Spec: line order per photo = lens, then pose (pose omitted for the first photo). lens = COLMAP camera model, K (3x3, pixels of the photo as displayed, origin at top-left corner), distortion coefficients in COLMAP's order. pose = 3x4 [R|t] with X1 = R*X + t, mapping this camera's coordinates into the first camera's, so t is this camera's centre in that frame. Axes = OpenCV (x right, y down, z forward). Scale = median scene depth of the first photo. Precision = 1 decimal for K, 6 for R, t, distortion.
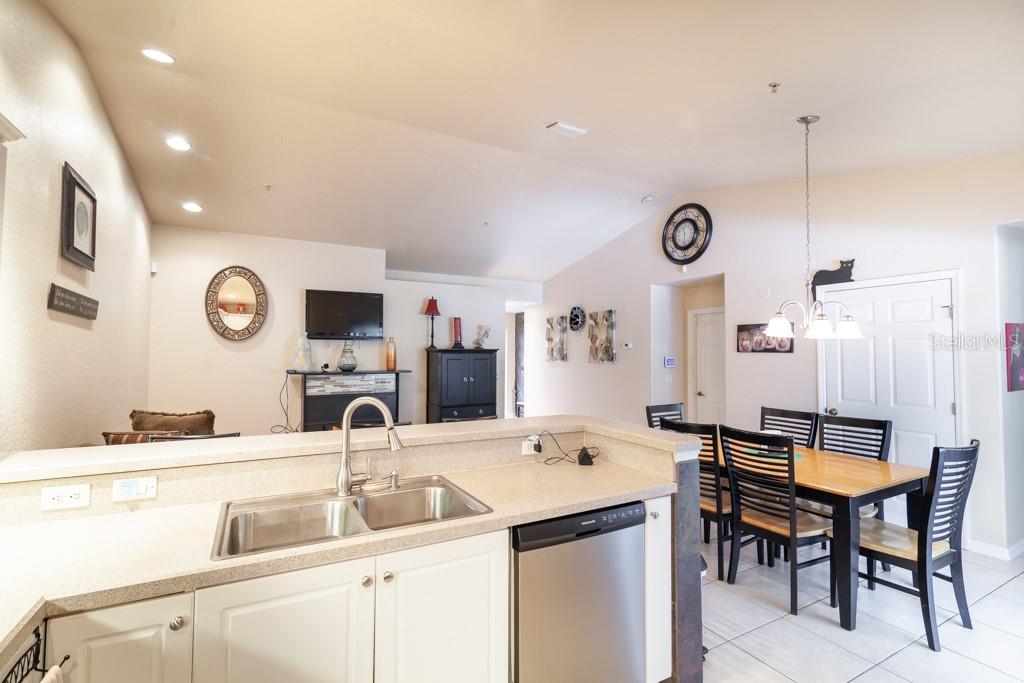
lens RADIAL K [[466.2, 0, 512.9], [0, 466.2, 340.9], [0, 0, 1]] dist [-0.001067, -0.000055]
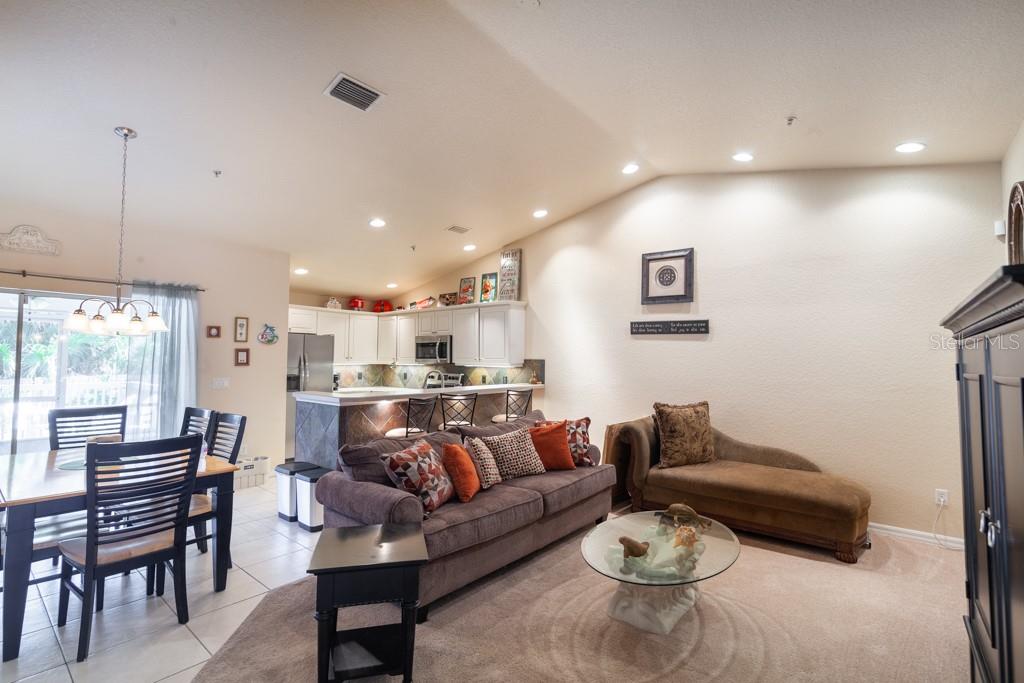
lens RADIAL K [[466.2, 0, 512.9], [0, 466.2, 340.9], [0, 0, 1]] dist [-0.001067, -0.000055]
pose [[-0.928098, -0.026603, -0.371384, 0.096490], [-0.001243, 0.997660, -0.068358, 0.042353], [0.372334, -0.062981, -0.925960, 1.203885]]
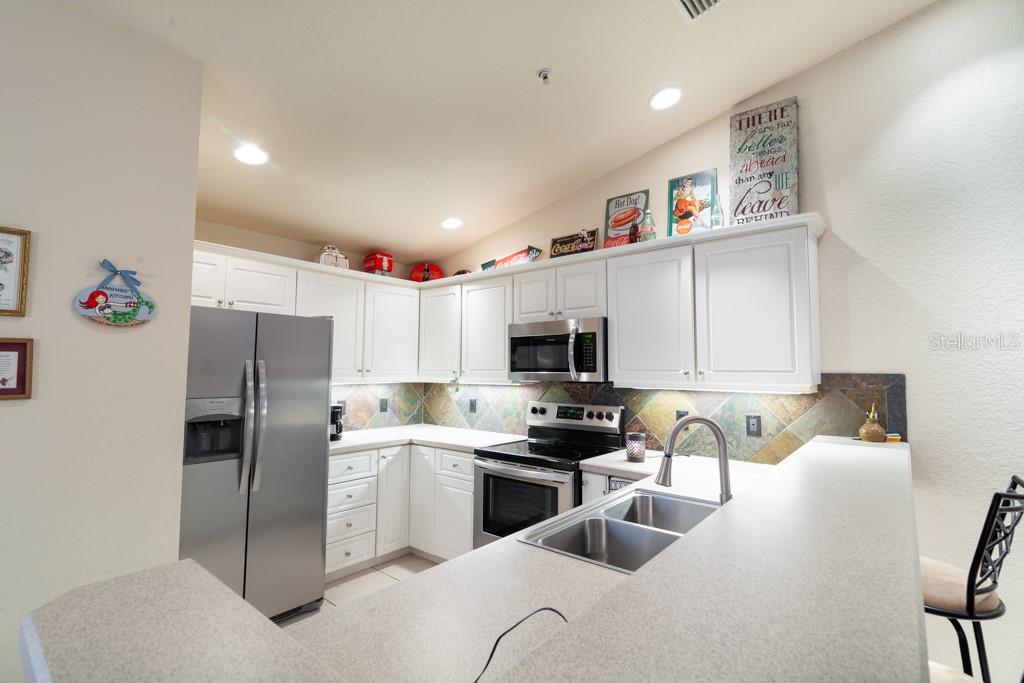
lens RADIAL K [[466.2, 0, 512.9], [0, 466.2, 340.9], [0, 0, 1]] dist [-0.001067, -0.000055]
pose [[-0.930667, -0.033421, -0.364339, 0.080820], [0.000924, 0.995601, -0.093689, 0.021428], [0.365867, -0.087530, -0.926542, 0.507997]]
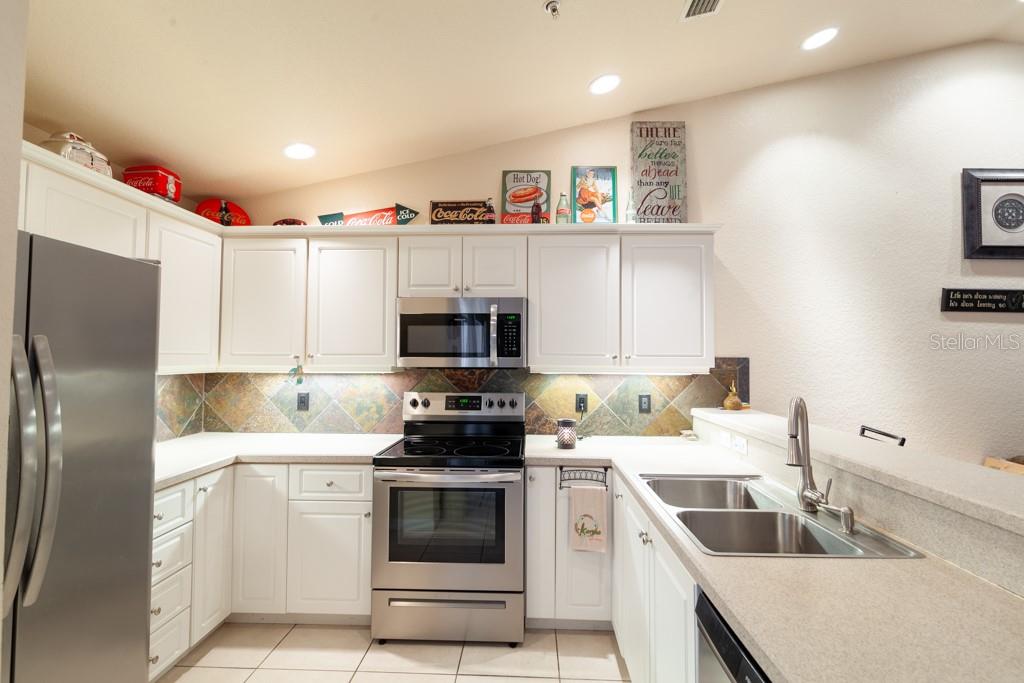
lens RADIAL K [[466.2, 0, 512.9], [0, 466.2, 340.9], [0, 0, 1]] dist [-0.001067, -0.000055]
pose [[-0.512133, -0.035968, -0.858153, 0.209466], [0.019779, 0.998364, -0.053648, 0.016915], [0.858678, -0.044448, -0.510584, 0.311181]]
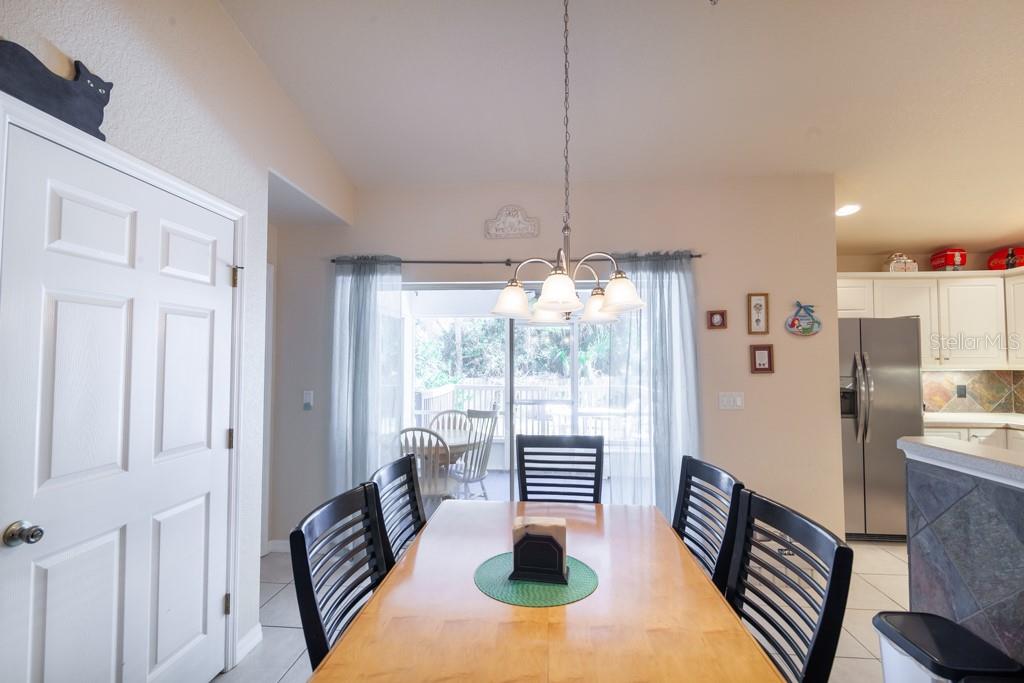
lens RADIAL K [[466.2, 0, 512.9], [0, 466.2, 340.9], [0, 0, 1]] dist [-0.001067, -0.000055]
pose [[-0.835406, 0.019829, 0.549276, 0.189832], [-0.018167, 0.997807, -0.063653, 0.031798], [-0.549333, -0.063155, -0.833213, 0.789478]]
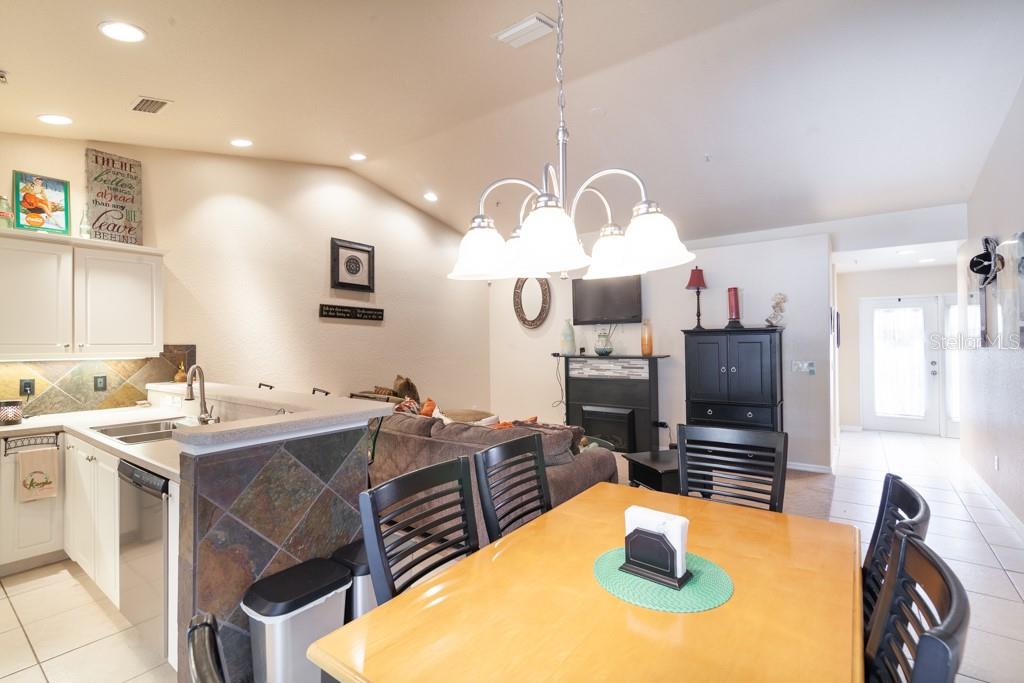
lens RADIAL K [[467.0, 0, 511.2], [0, 467.0, 340.6], [0, 0, 1]] dist [0.002302, -0.000530]
pose [[0.416629, -0.011515, -0.909004, 0.494695], [0.038119, 0.999262, 0.004813, 0.021579], [0.908277, -0.036656, 0.416760, 0.412201]]
